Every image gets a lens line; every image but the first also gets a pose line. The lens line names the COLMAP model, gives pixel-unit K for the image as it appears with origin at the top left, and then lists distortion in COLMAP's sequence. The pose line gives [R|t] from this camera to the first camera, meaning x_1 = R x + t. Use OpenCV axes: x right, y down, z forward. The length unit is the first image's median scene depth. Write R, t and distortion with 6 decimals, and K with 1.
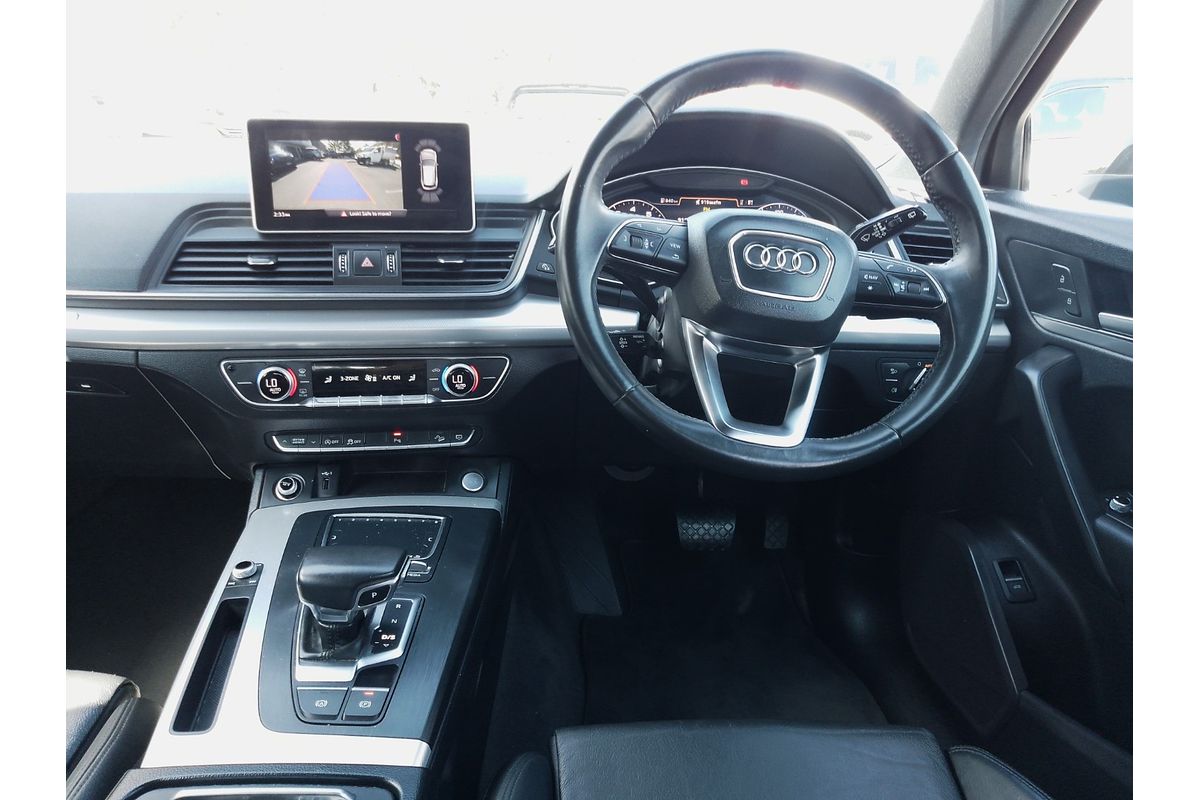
lens RADIAL K [[821.0, 0, 618.7], [0, 821.0, 364.7], [0, 0, 1]] dist [0.140100, -0.337247]
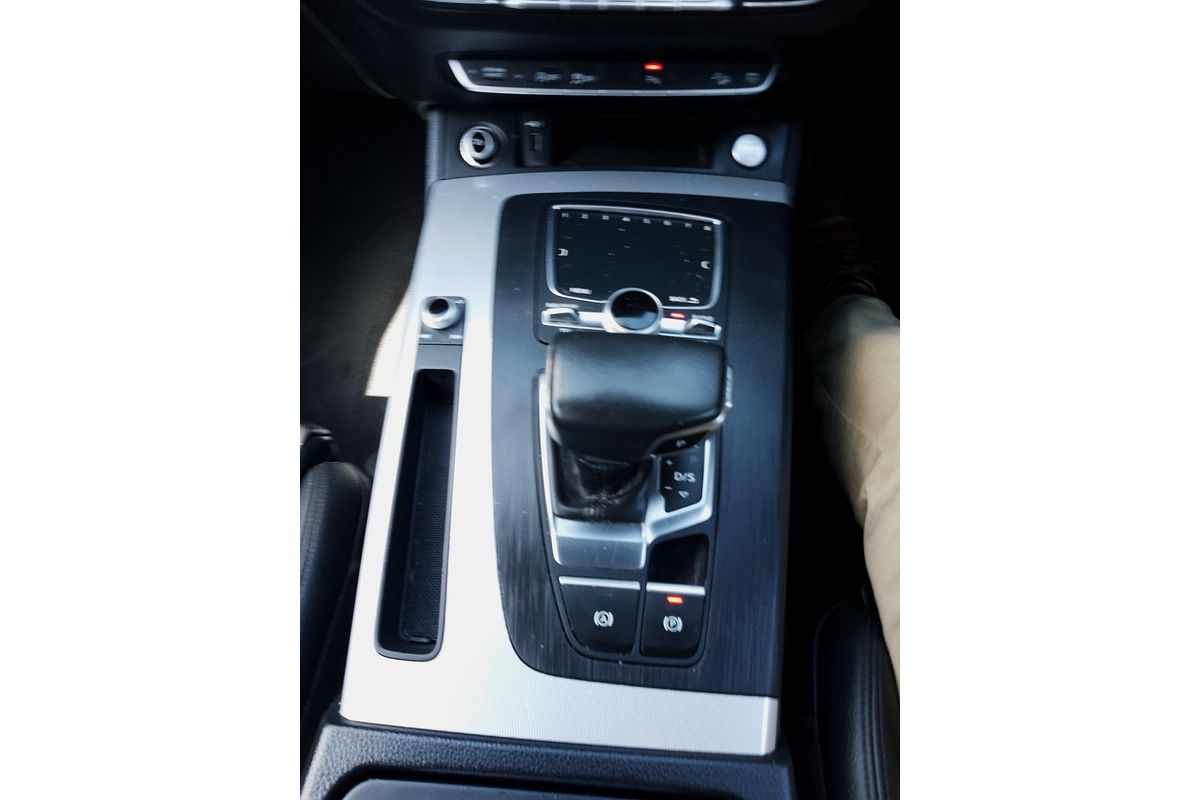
lens RADIAL K [[658.4, 0, 606.9], [0, 658.4, 444.7], [0, 0, 1]] dist [-0.001439, 0.000060]
pose [[0.986080, 0.125724, -0.108807, -0.244064], [-0.029891, 0.777782, 0.627823, 0.001402], [0.163561, -0.615831, 0.770714, 0.539521]]
